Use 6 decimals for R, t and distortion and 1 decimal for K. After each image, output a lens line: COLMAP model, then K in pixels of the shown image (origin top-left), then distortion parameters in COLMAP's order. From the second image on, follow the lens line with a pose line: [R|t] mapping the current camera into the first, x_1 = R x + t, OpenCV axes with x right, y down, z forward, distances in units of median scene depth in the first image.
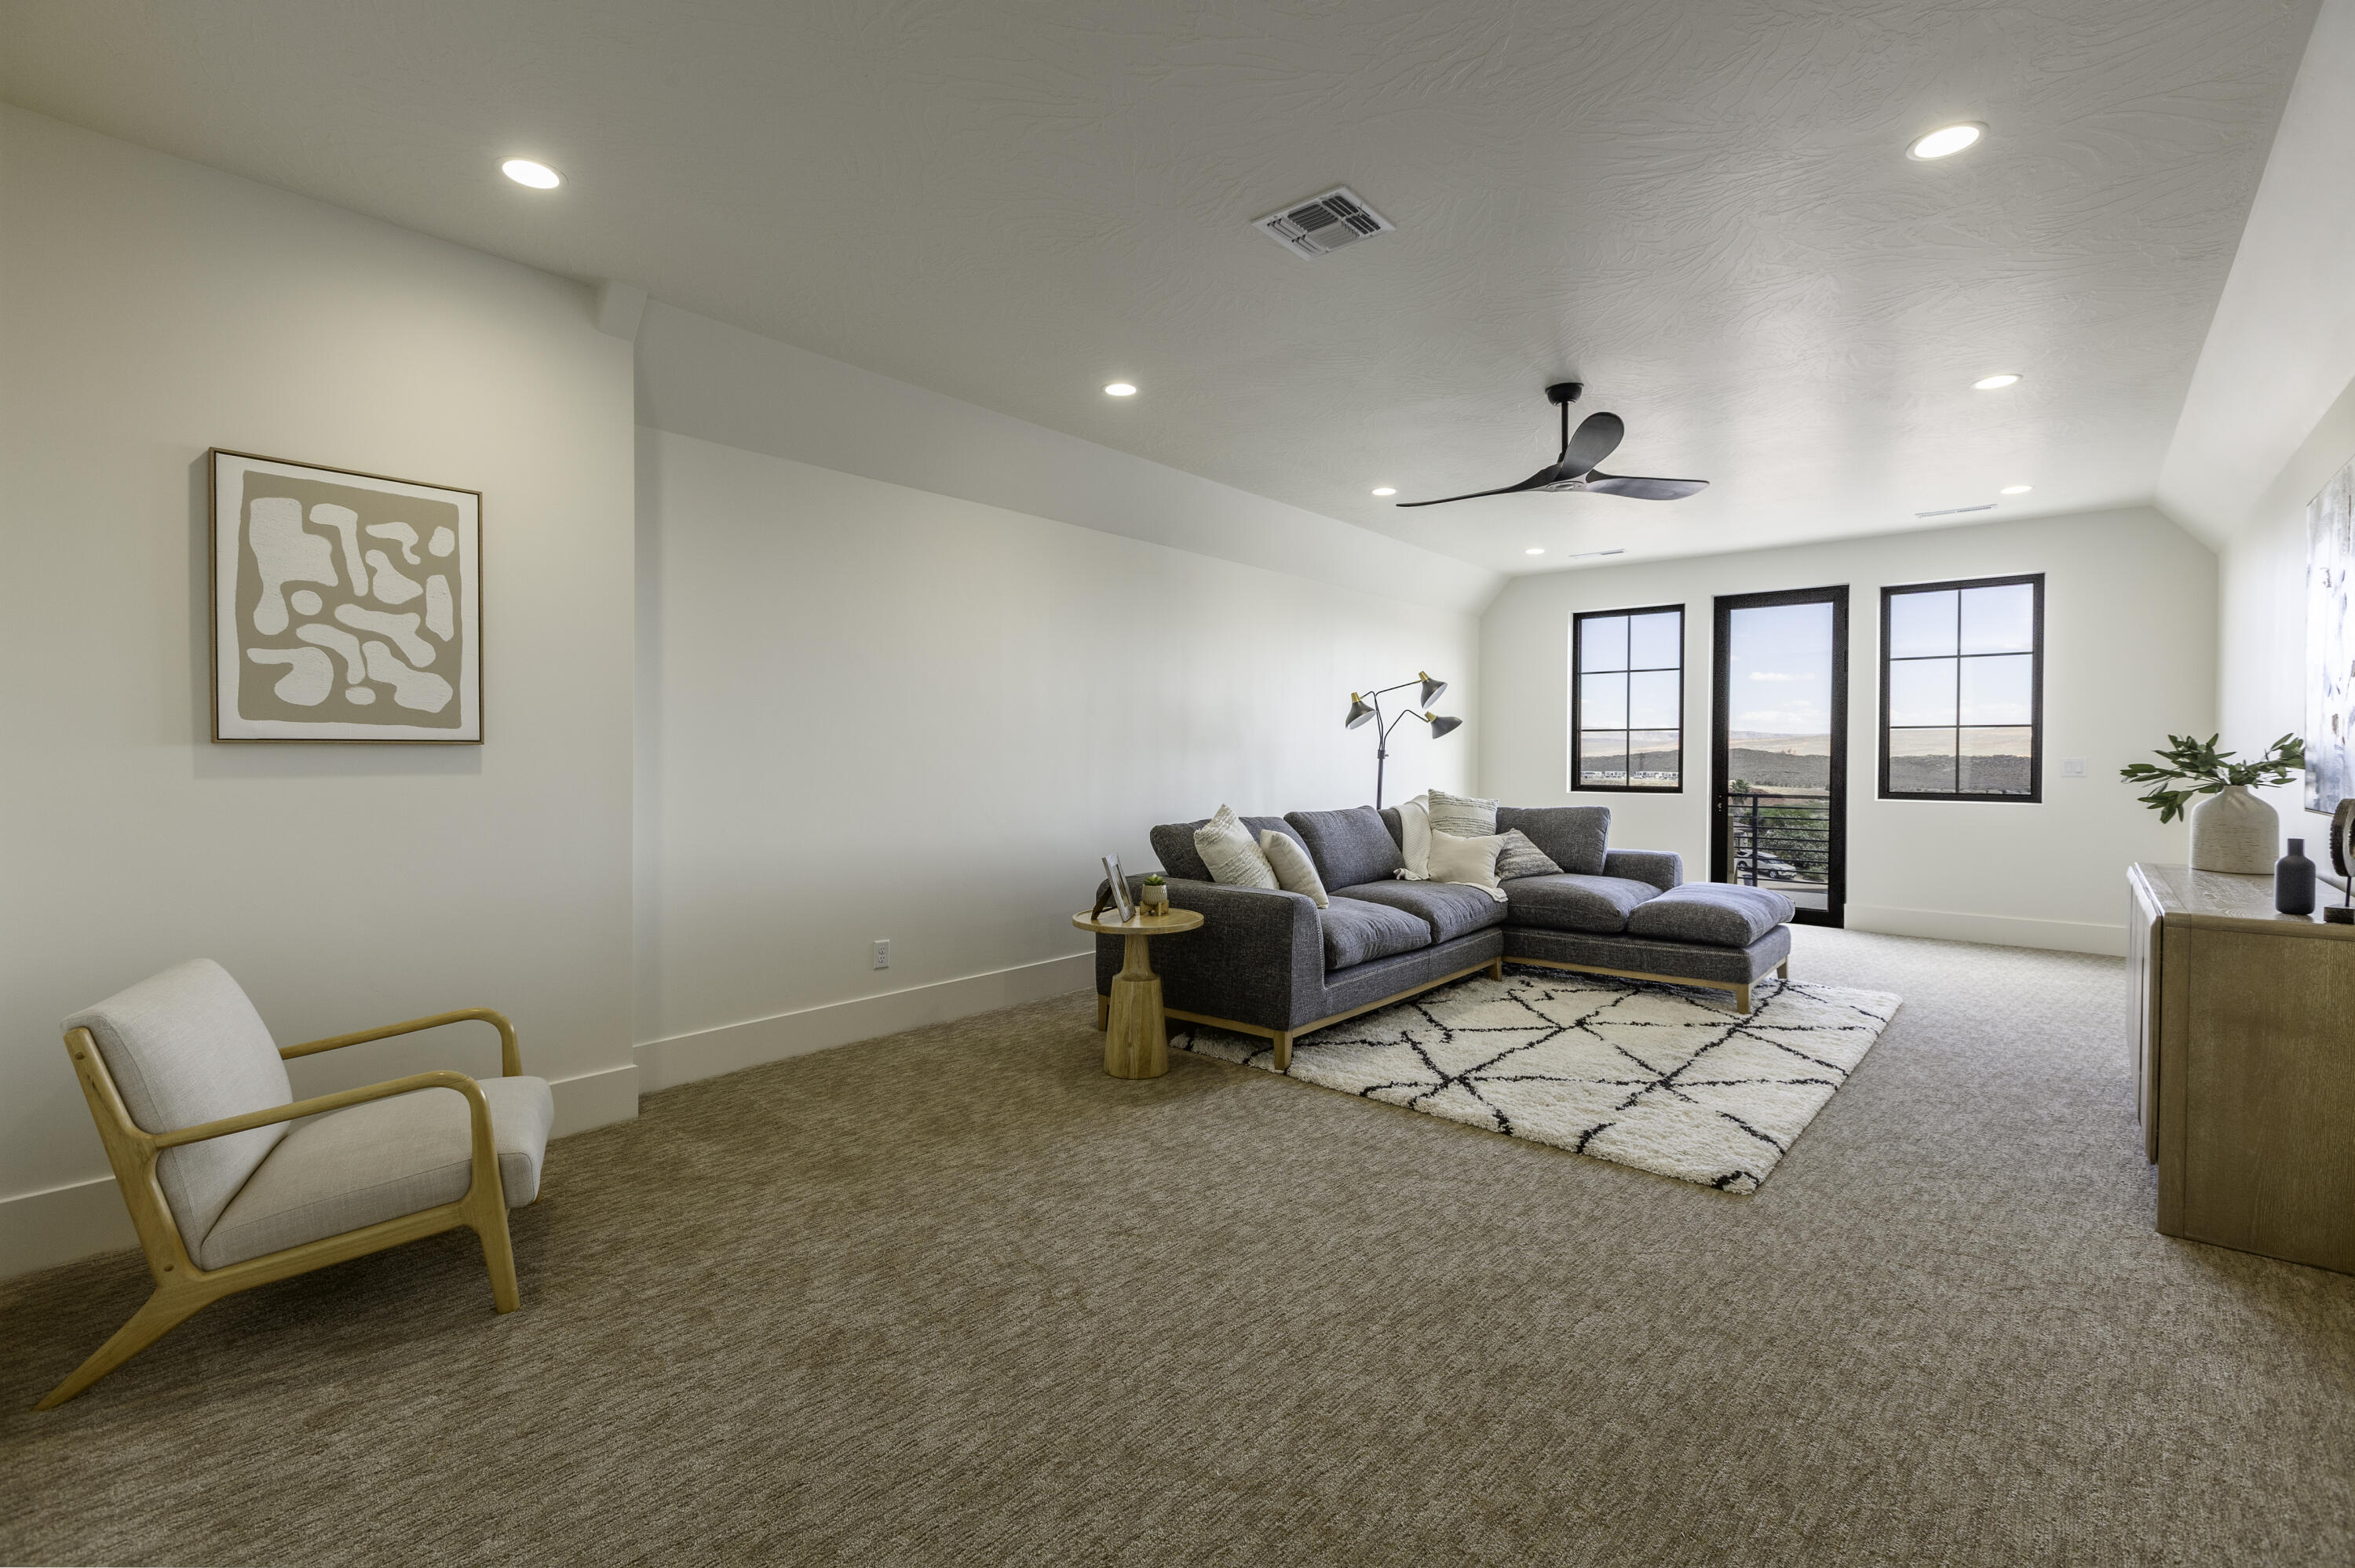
lens RADIAL K [[1052.5, 0, 1154.0], [0, 1052.5, 767.4], [0, 0, 1]] dist [0.000348, -0.000495]
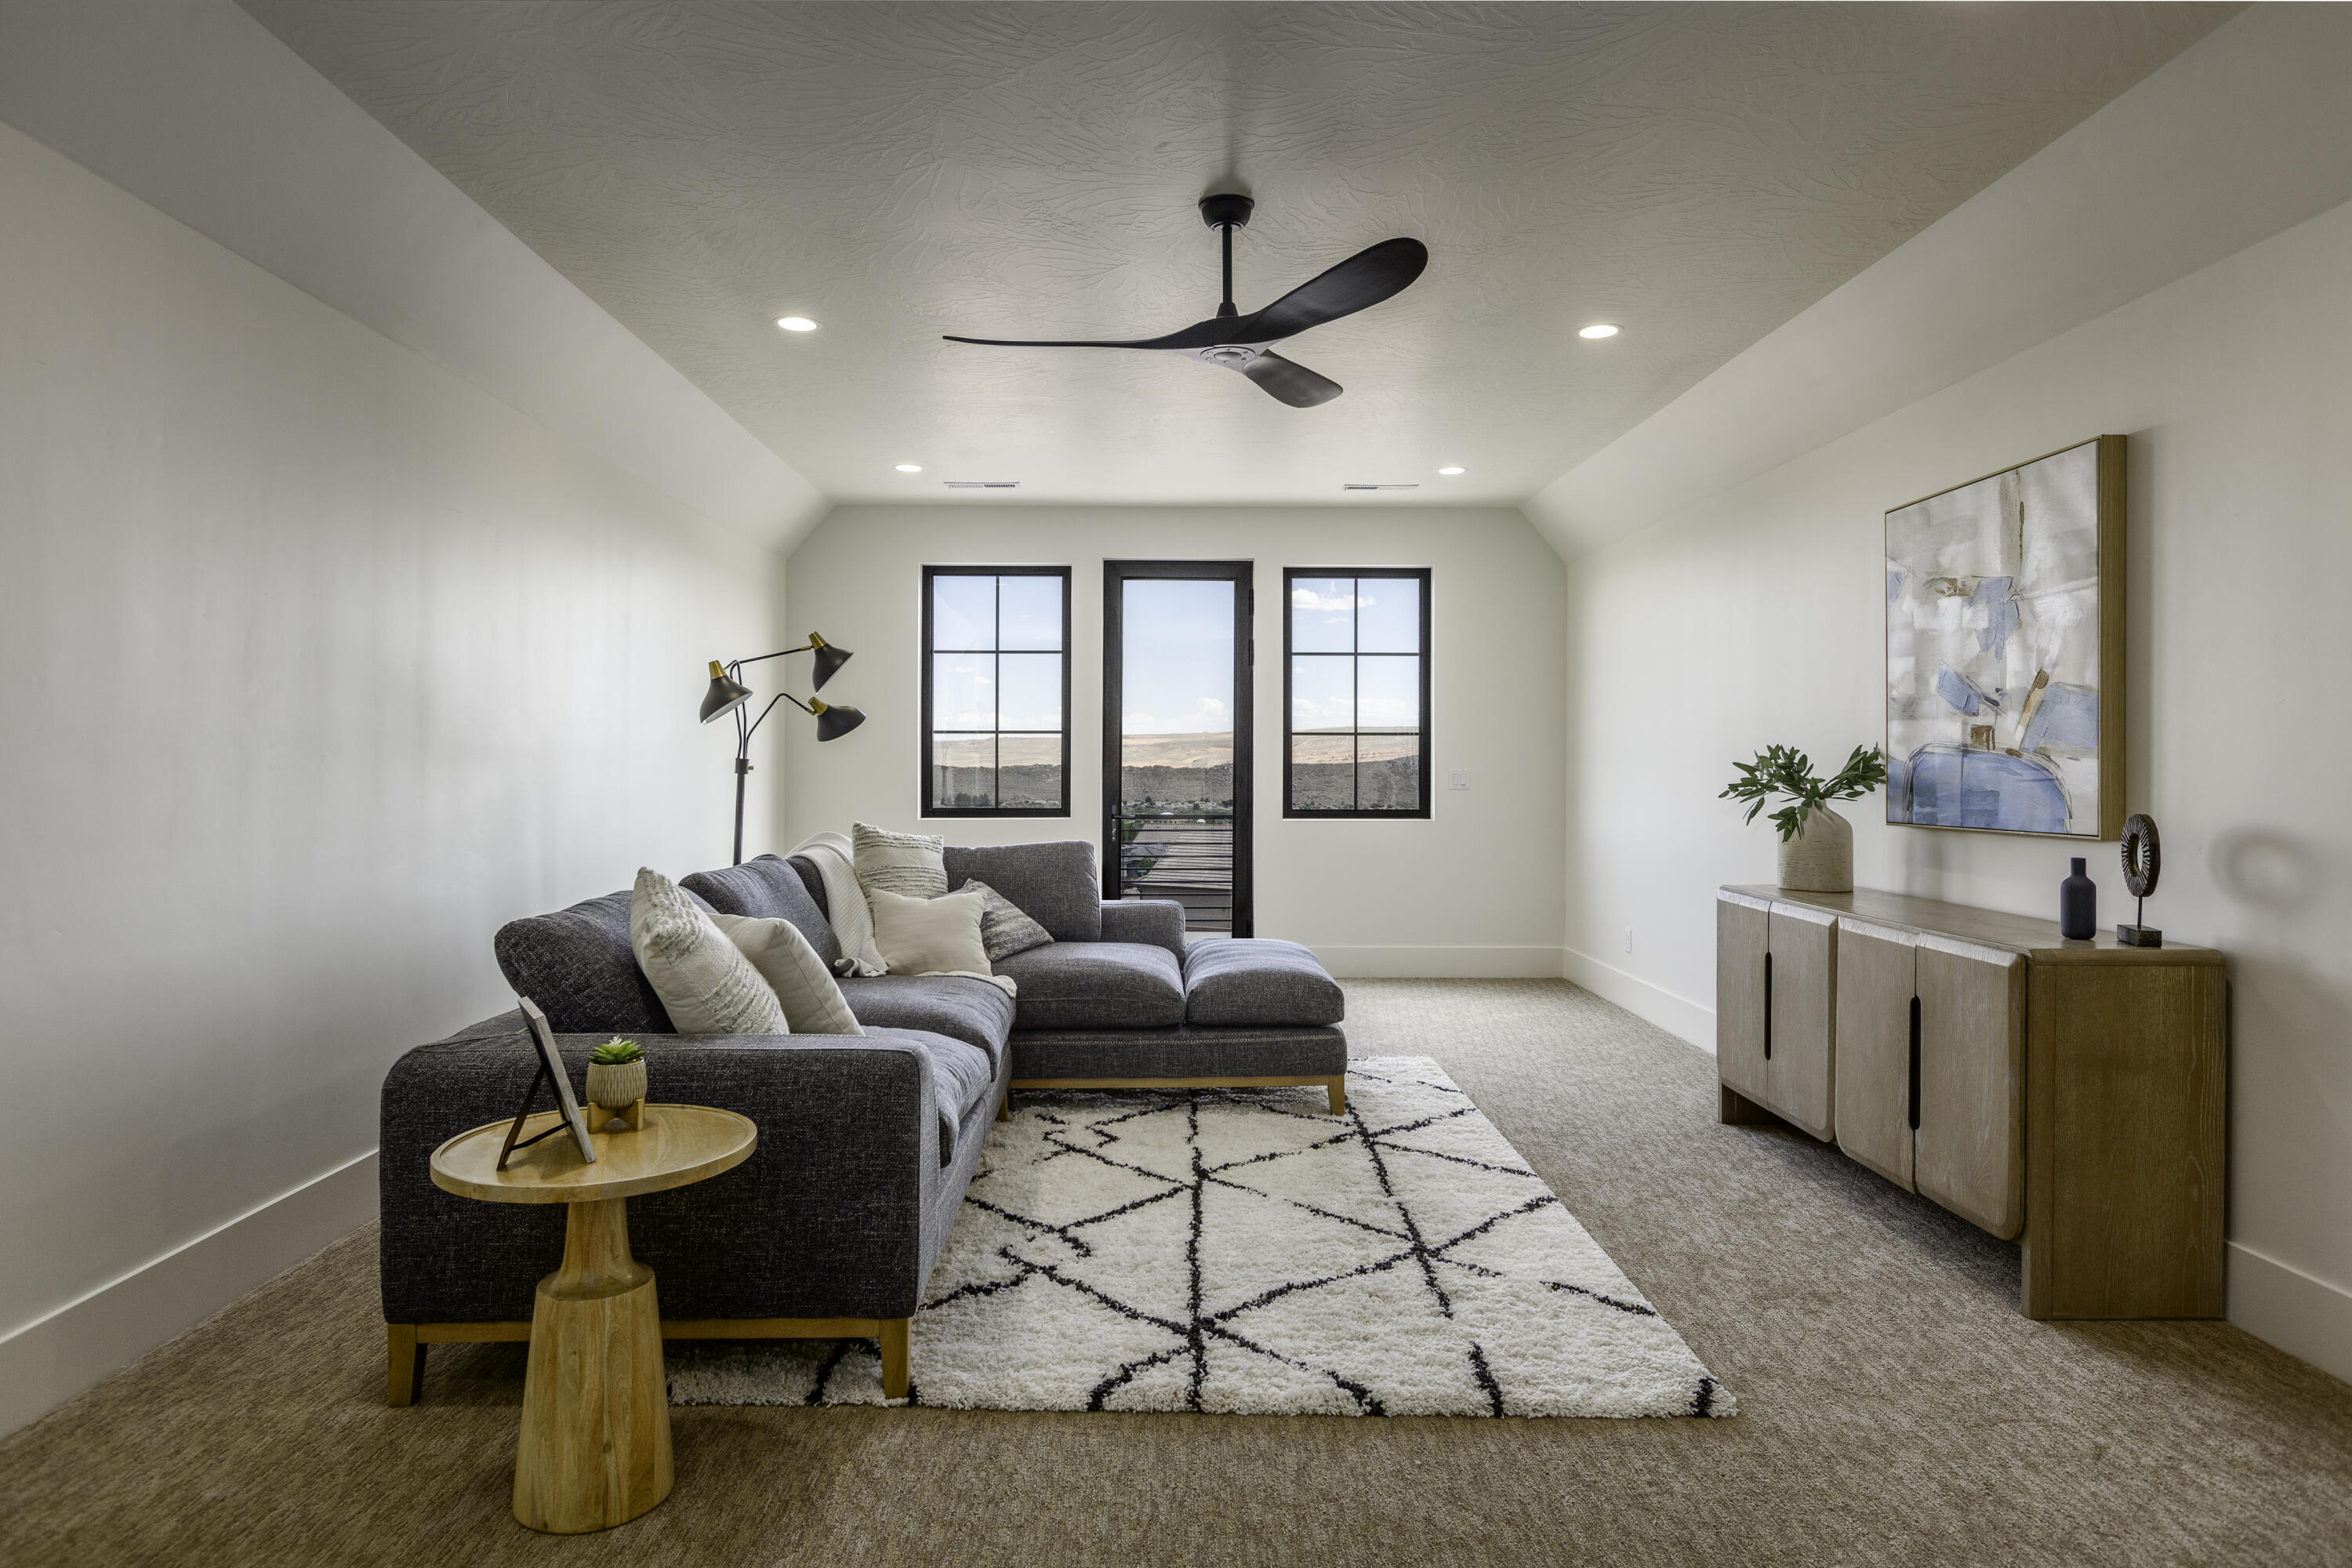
lens RADIAL K [[1388.8, 0, 1159.7], [0, 1388.8, 770.7], [0, 0, 1]] dist [-0.009394, 0.000462]
pose [[0.744533, -0.004420, 0.667571, -0.215210], [0.008931, 0.999955, -0.003340, -0.008384], [-0.667525, 0.008449, 0.744539, 0.396098]]
